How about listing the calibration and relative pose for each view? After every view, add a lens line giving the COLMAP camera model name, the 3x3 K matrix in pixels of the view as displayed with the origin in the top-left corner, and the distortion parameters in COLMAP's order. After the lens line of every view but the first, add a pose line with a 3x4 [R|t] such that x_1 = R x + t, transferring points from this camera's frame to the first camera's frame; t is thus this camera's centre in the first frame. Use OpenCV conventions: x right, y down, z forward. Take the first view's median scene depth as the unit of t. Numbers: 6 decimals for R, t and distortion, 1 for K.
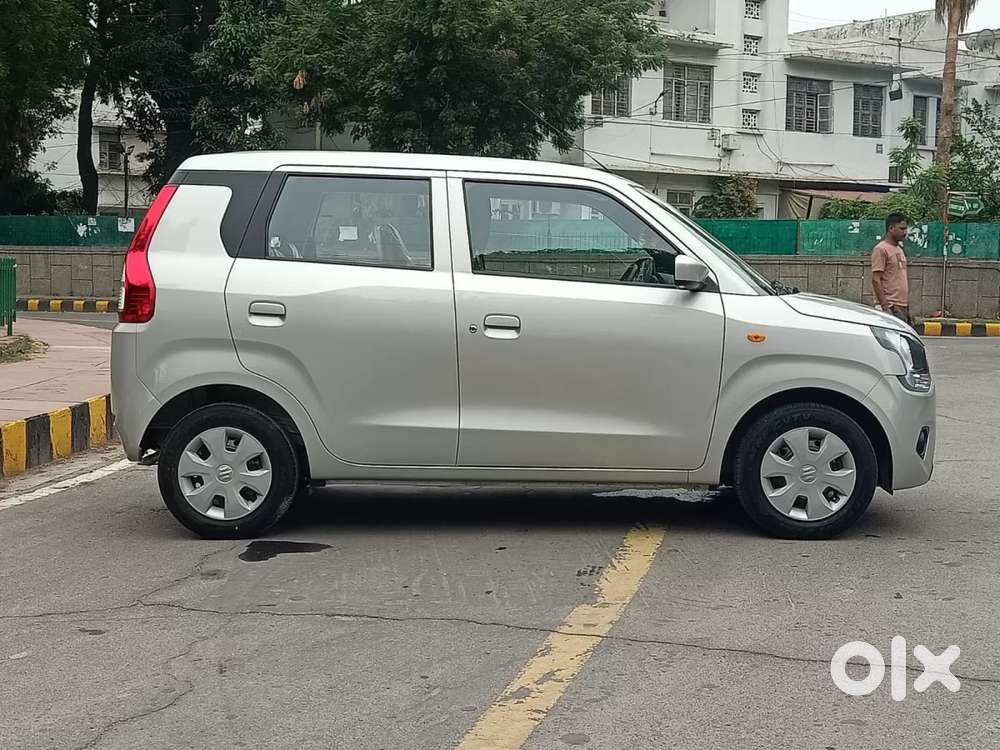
lens RADIAL K [[1567.6, 0, 500.0], [0, 1567.6, 375.0], [0, 0, 1]] dist [0.098133, 0.141359]
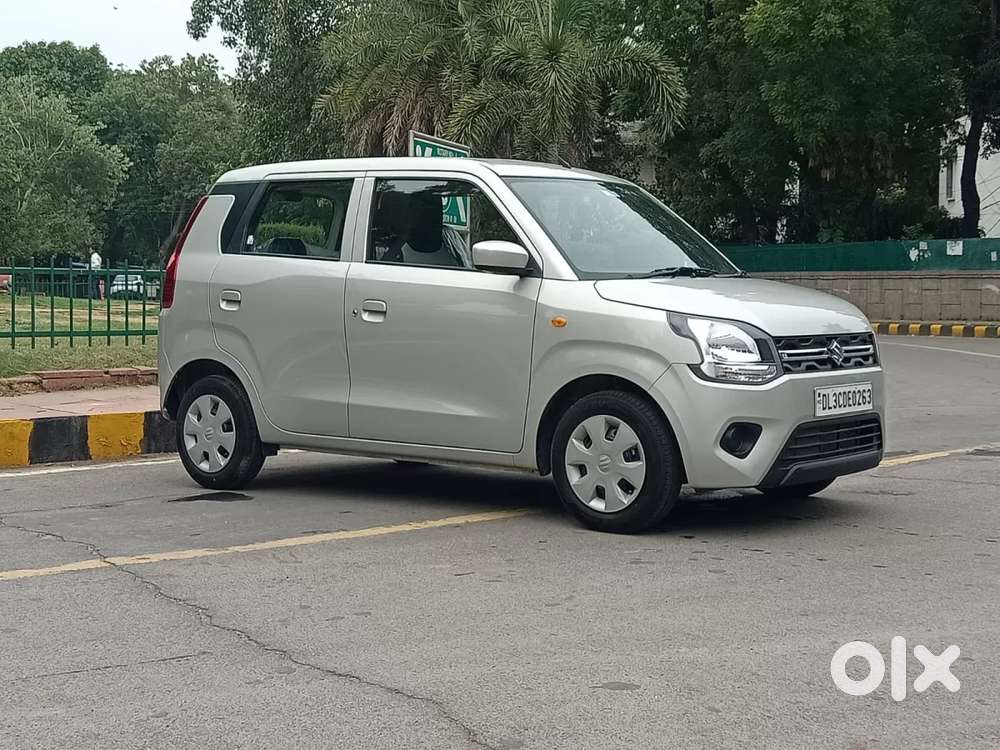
lens RADIAL K [[1567.6, 0, 500.0], [0, 1567.6, 375.0], [0, 0, 1]] dist [0.098133, 0.141359]
pose [[0.778746, 0.026878, -0.626764, 0.744969], [-0.040481, 0.999153, -0.007449, 0.017846], [0.626032, 0.031173, 0.779174, 0.202267]]
